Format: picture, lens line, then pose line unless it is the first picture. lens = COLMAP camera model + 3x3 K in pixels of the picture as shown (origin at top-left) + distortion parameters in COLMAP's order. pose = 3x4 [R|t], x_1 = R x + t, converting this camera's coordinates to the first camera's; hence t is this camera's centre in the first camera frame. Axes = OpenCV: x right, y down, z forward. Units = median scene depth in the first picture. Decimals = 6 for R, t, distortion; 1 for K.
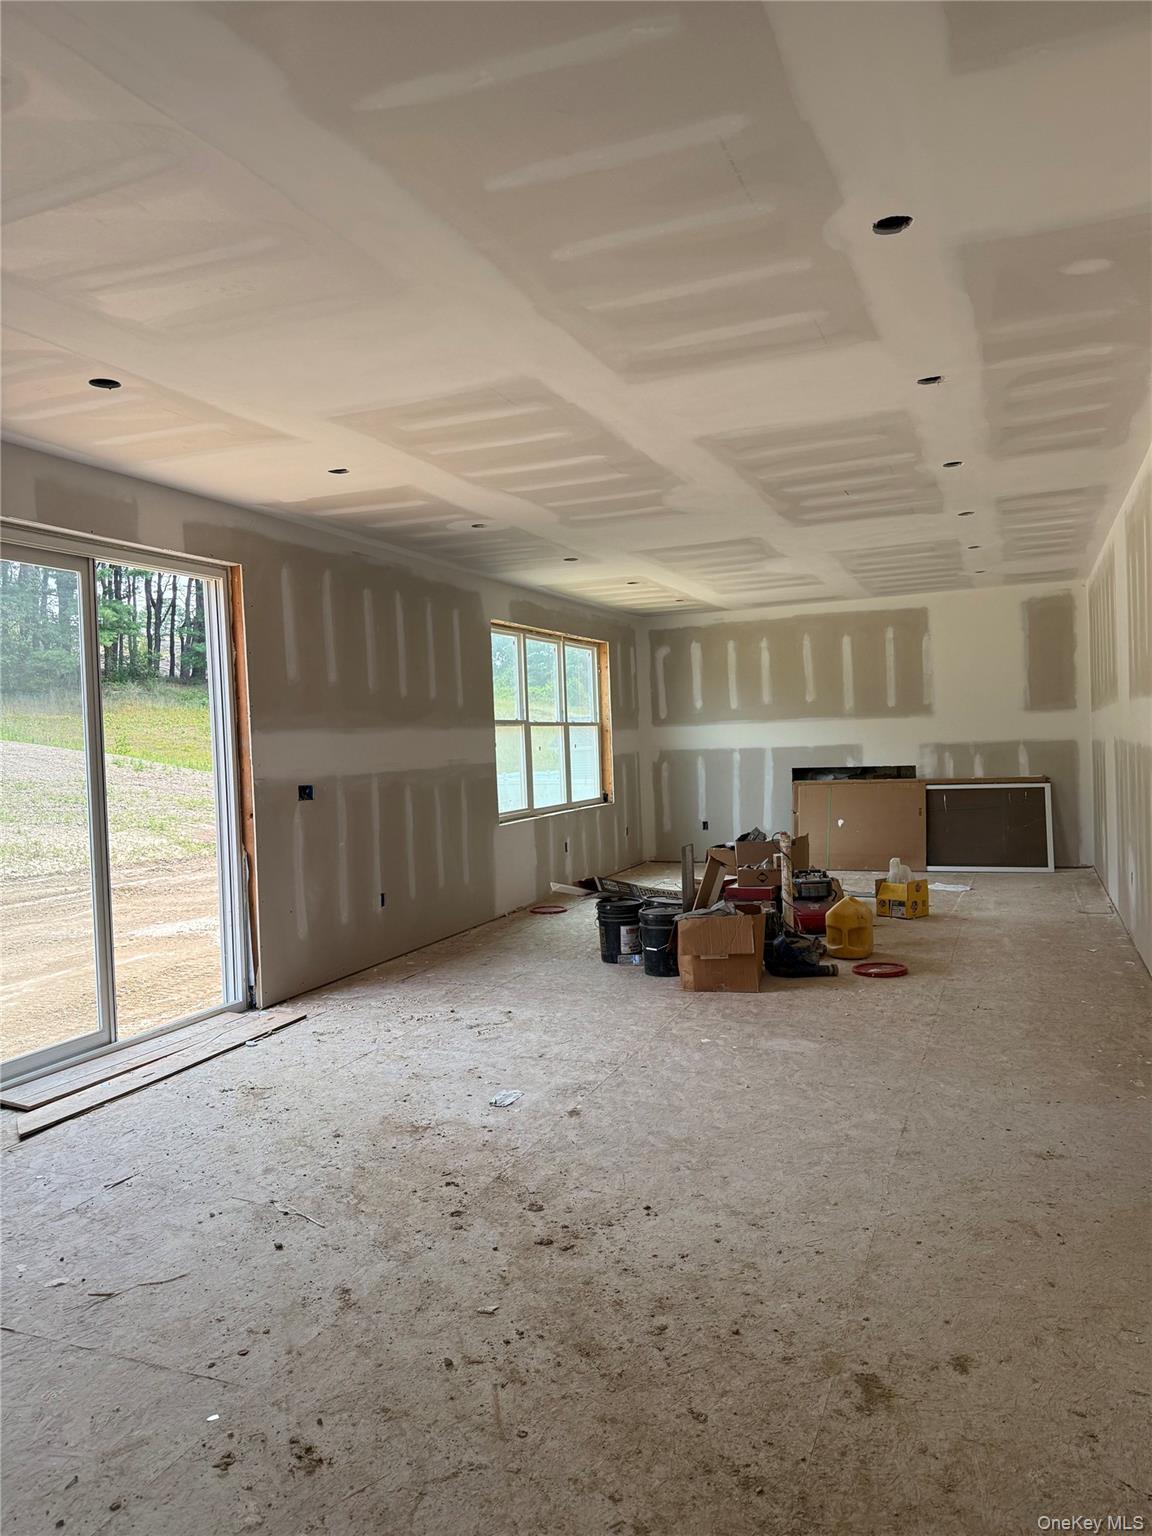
lens RADIAL K [[1078.2, 0, 576.6], [0, 1078.2, 766.5], [0, 0, 1]] dist [0.000498, -0.000883]
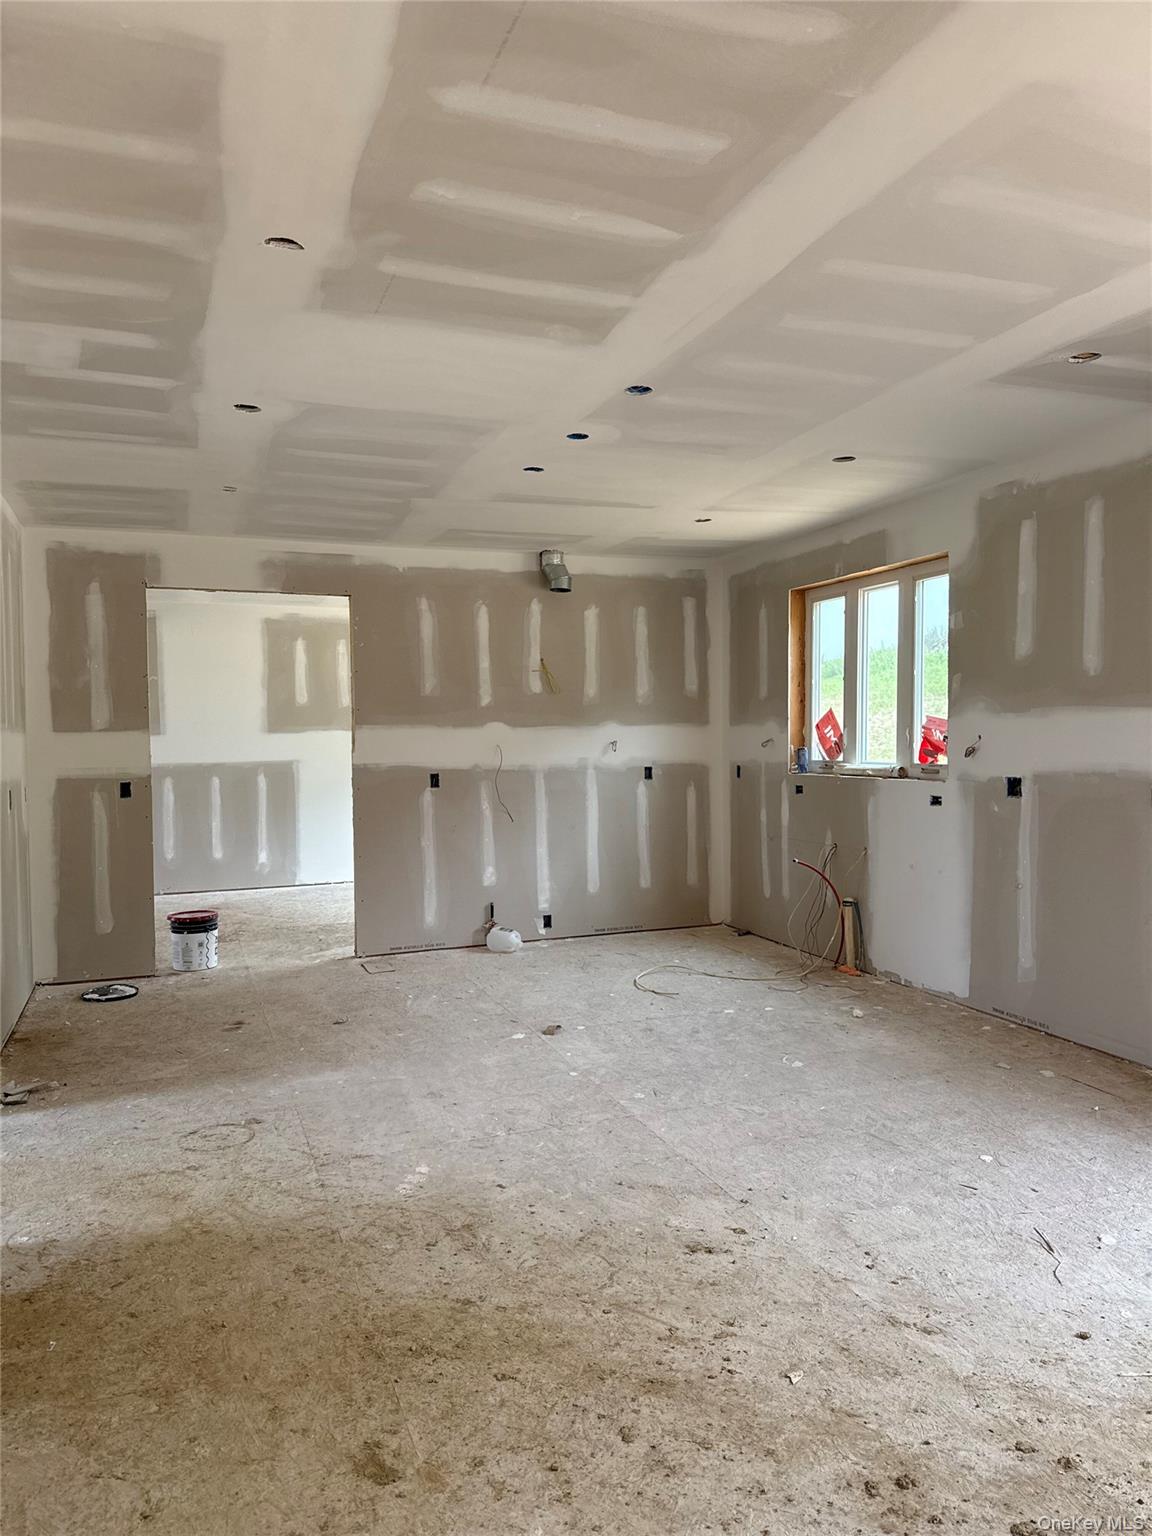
lens RADIAL K [[1078.2, 0, 575.0], [0, 1078.2, 772.8], [0, 0, 1]] dist [0.000498, -0.000883]
pose [[-0.729315, 0.068382, -0.680752, 0.734209], [0.021357, 0.996783, 0.077247, -0.085760], [0.683845, 0.041799, -0.728429, 1.753979]]
